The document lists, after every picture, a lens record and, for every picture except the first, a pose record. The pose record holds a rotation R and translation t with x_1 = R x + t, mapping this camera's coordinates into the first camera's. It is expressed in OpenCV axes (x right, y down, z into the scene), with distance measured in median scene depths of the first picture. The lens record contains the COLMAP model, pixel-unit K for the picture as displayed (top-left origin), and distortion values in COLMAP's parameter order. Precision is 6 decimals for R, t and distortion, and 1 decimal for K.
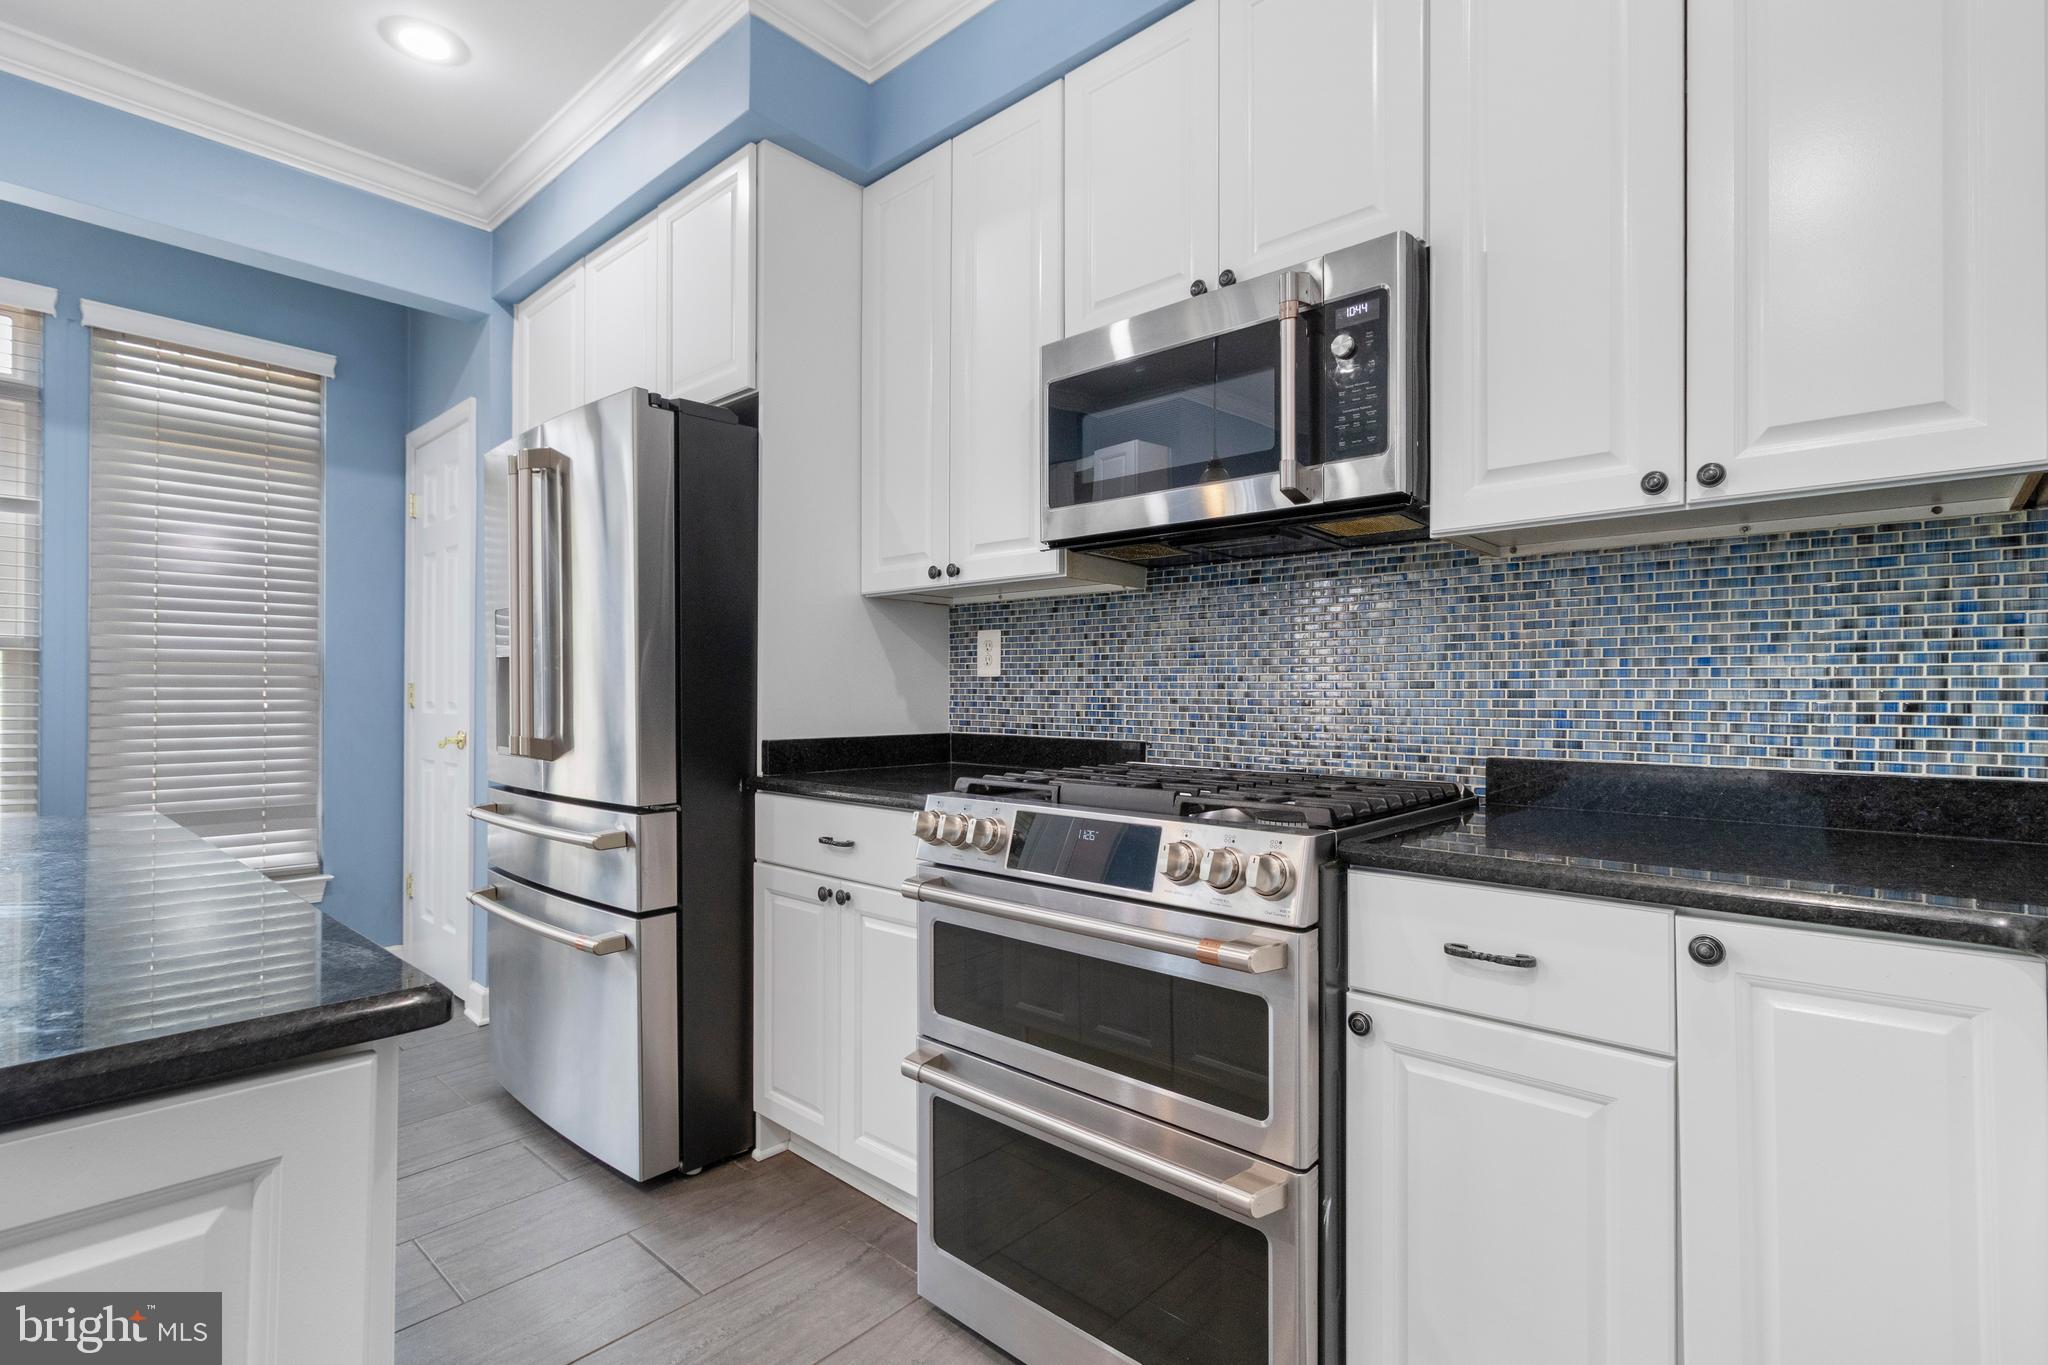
lens RADIAL K [[959.0, 0, 1034.6], [0, 959.0, 689.6], [0, 0, 1]] dist [0.000790, -0.001242]
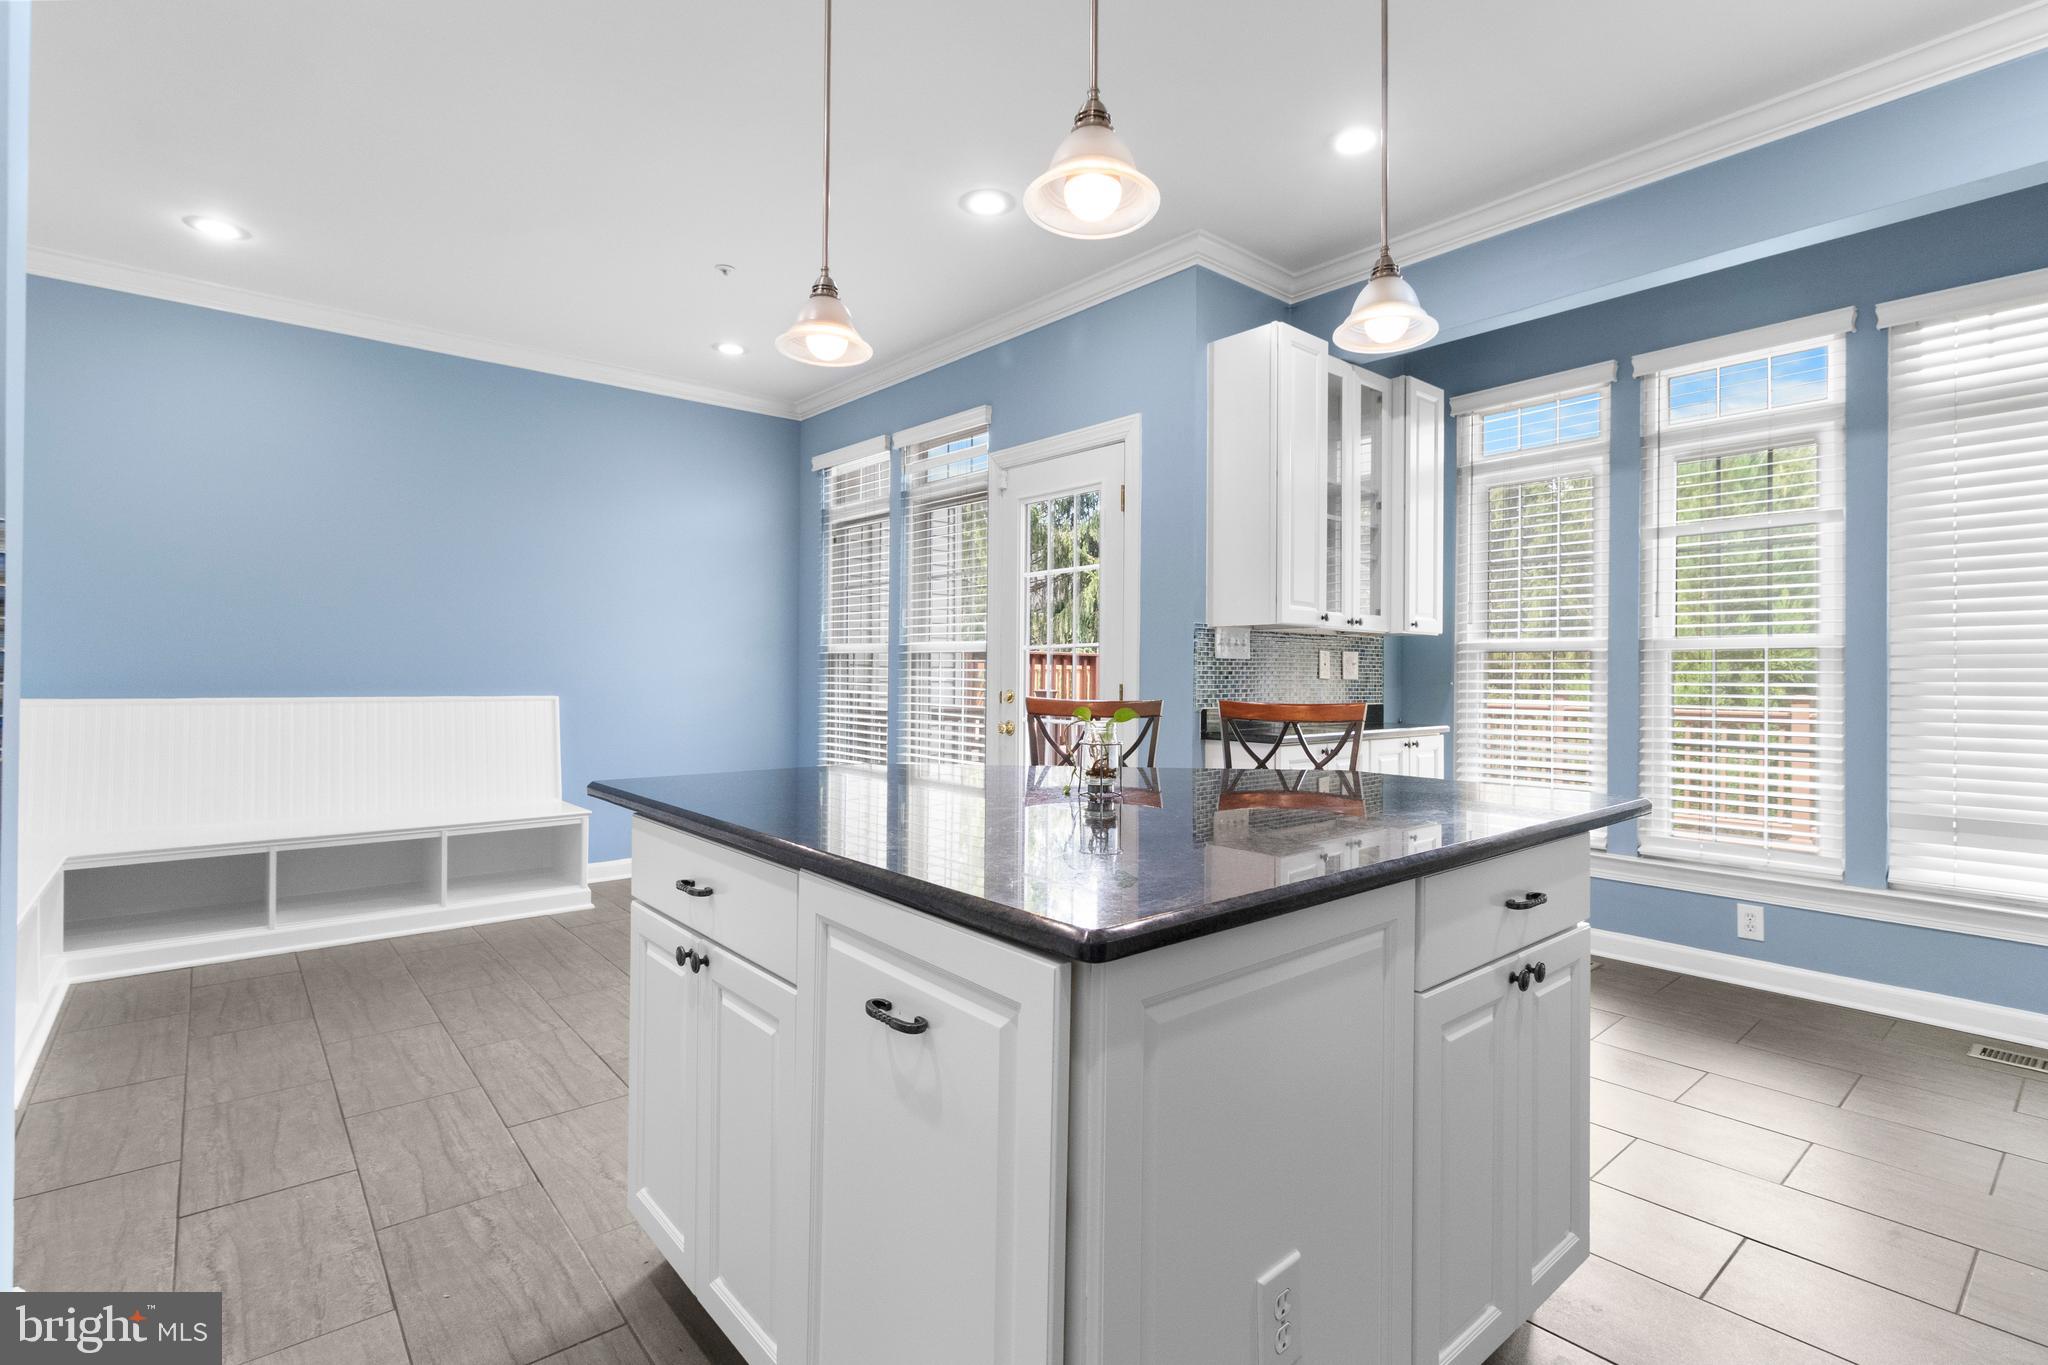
lens RADIAL K [[959.0, 0, 1032.3], [0, 959.0, 672.6], [0, 0, 1]] dist [0.000790, -0.001242]
pose [[-0.127817, -0.004829, -0.991786, 0.252737], [-0.000530, 0.999988, -0.004801, -0.012560], [0.991798, -0.000088, -0.127818, 0.414947]]
